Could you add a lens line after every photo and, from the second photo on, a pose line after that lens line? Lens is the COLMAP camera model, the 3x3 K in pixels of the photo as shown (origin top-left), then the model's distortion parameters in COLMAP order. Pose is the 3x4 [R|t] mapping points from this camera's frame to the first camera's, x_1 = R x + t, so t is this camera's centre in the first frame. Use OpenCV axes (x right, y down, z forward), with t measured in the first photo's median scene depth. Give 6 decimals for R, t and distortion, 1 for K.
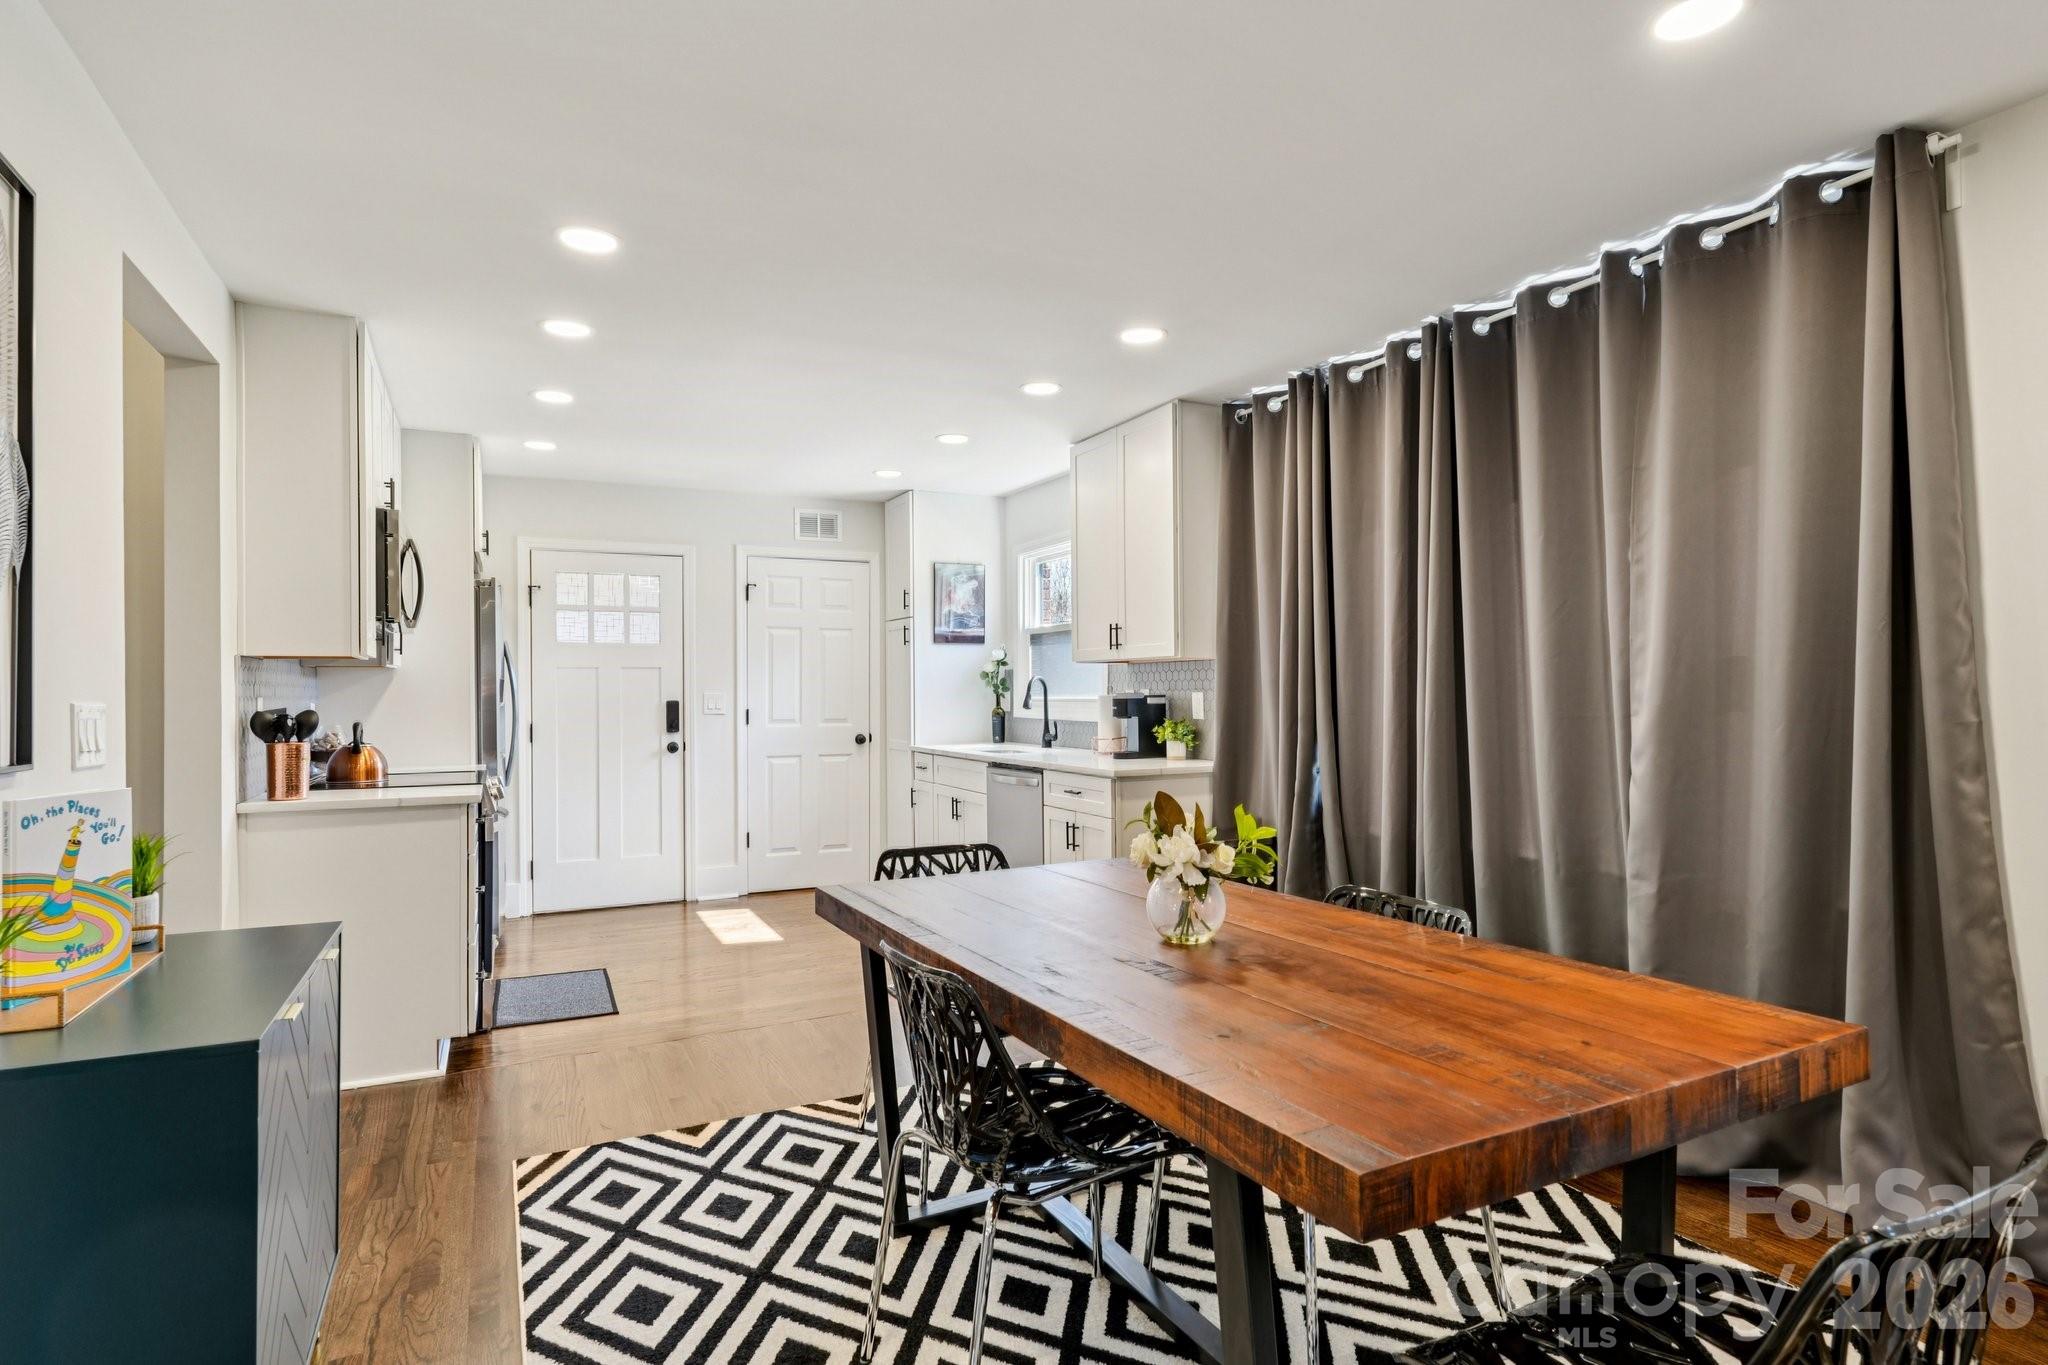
lens RADIAL K [[1060.9, 0, 1023.4], [0, 1060.9, 687.2], [0, 0, 1]] dist [0.000968, 0.000721]
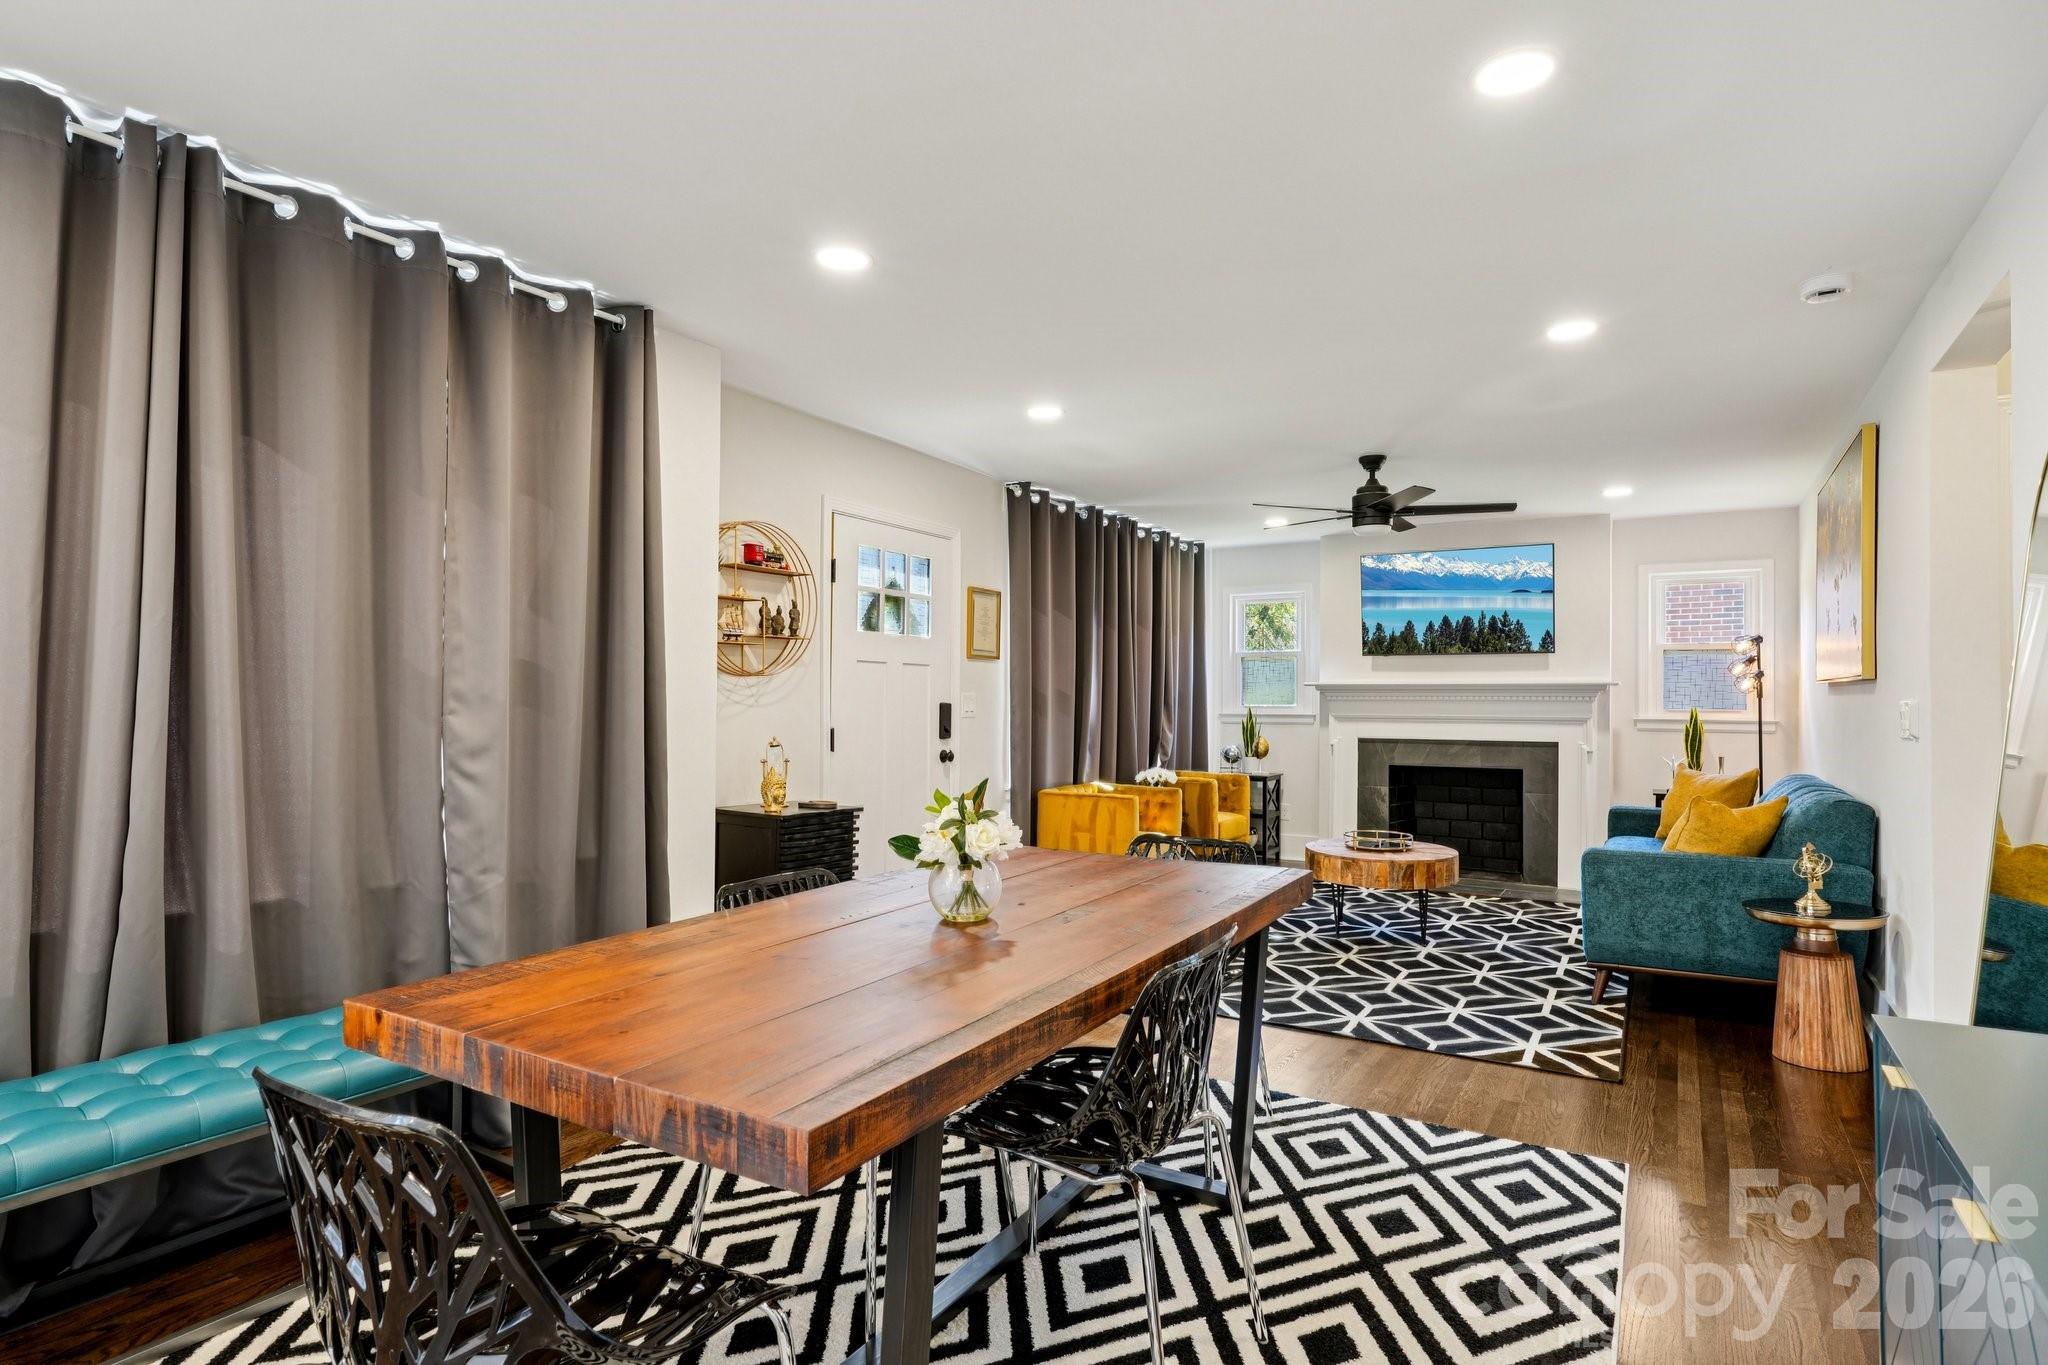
lens RADIAL K [[1060.9, 0, 1031.8], [0, 1060.9, 685.9], [0, 0, 1]] dist [0.000968, 0.000721]
pose [[0.840610, 0.019509, 0.541290, -0.745212], [-0.015488, 0.999808, -0.011983, 0.008332], [-0.541420, 0.001690, 0.840751, 0.227838]]
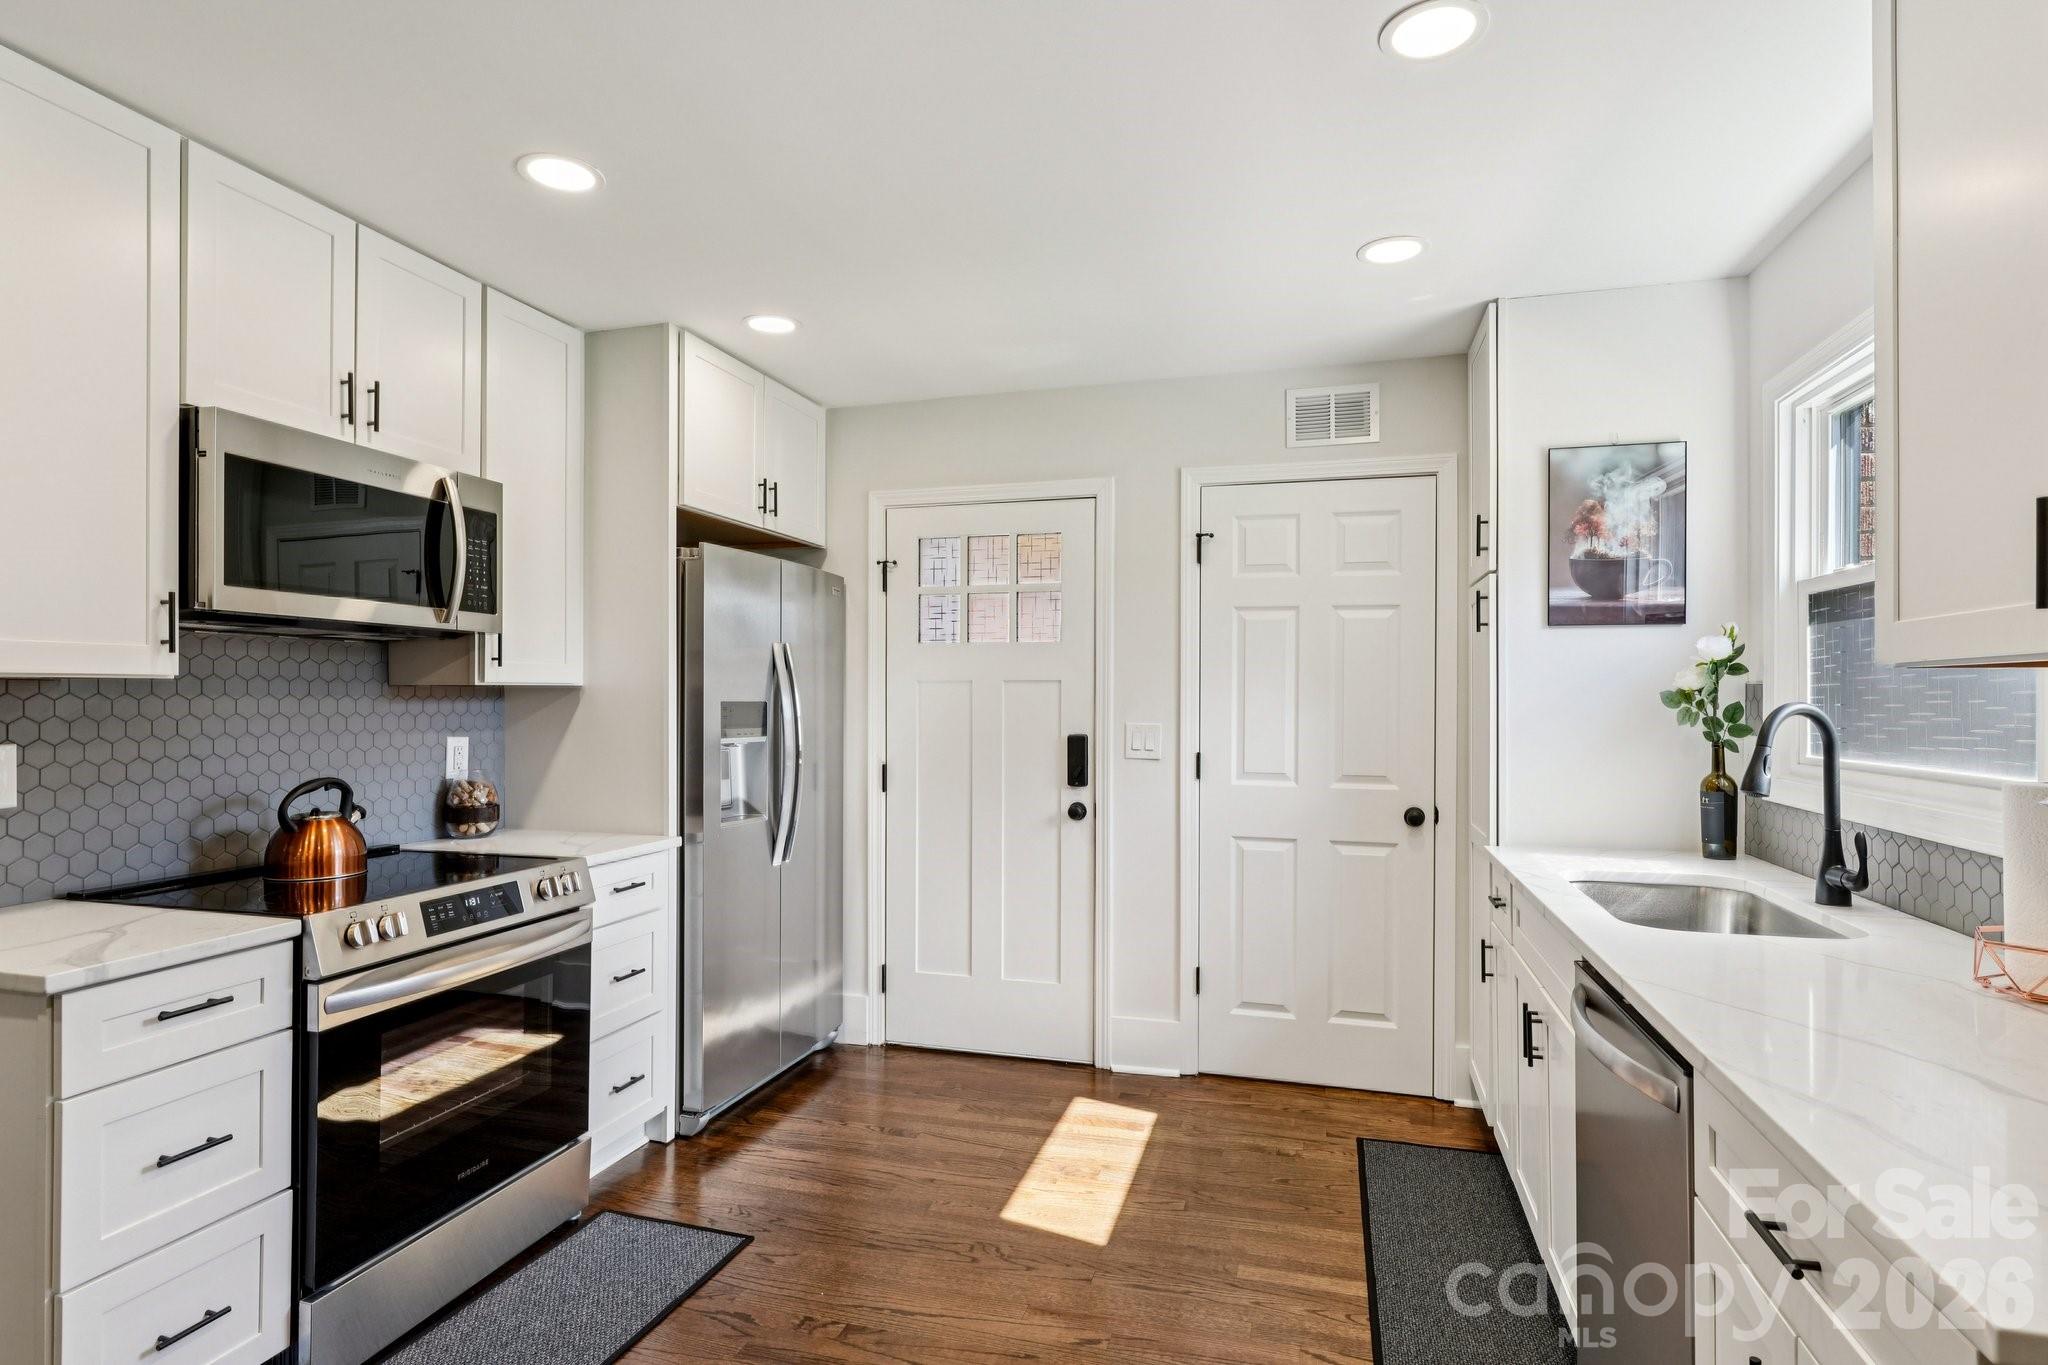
lens RADIAL K [[1060.9, 0, 1022.6], [0, 1060.9, 689.1], [0, 0, 1]] dist [0.000968, 0.000721]
pose [[0.740374, 0.003660, -0.672185, 0.057483], [-0.005456, 0.999985, -0.000564, -0.013180], [0.672172, 0.004085, 0.740383, 0.526757]]
